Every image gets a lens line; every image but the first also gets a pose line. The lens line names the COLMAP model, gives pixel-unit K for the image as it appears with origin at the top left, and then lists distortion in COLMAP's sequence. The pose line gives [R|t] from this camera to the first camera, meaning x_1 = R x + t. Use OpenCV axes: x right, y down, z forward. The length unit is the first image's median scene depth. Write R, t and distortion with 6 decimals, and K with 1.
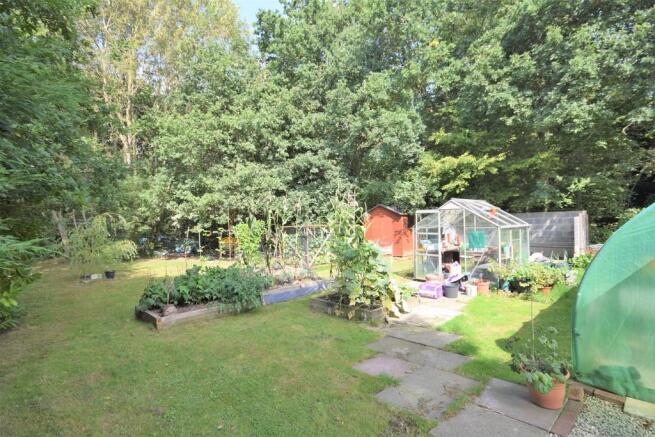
lens RADIAL K [[321.0, 0, 328.9], [0, 321.0, 219.0], [0, 0, 1]] dist [0.011086, -0.000114]
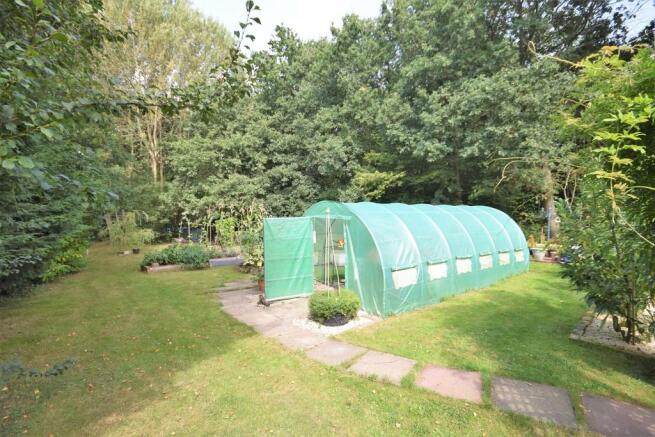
lens RADIAL K [[314.3, 0, 326.5], [0, 314.3, 218.5], [0, 0, 1]] dist [0.002584, 0.000390]
pose [[0.995552, 0.017592, -0.092562, 0.259118], [-0.016137, 0.999735, 0.016437, -0.015284], [0.092827, -0.014870, 0.995571, -0.286893]]
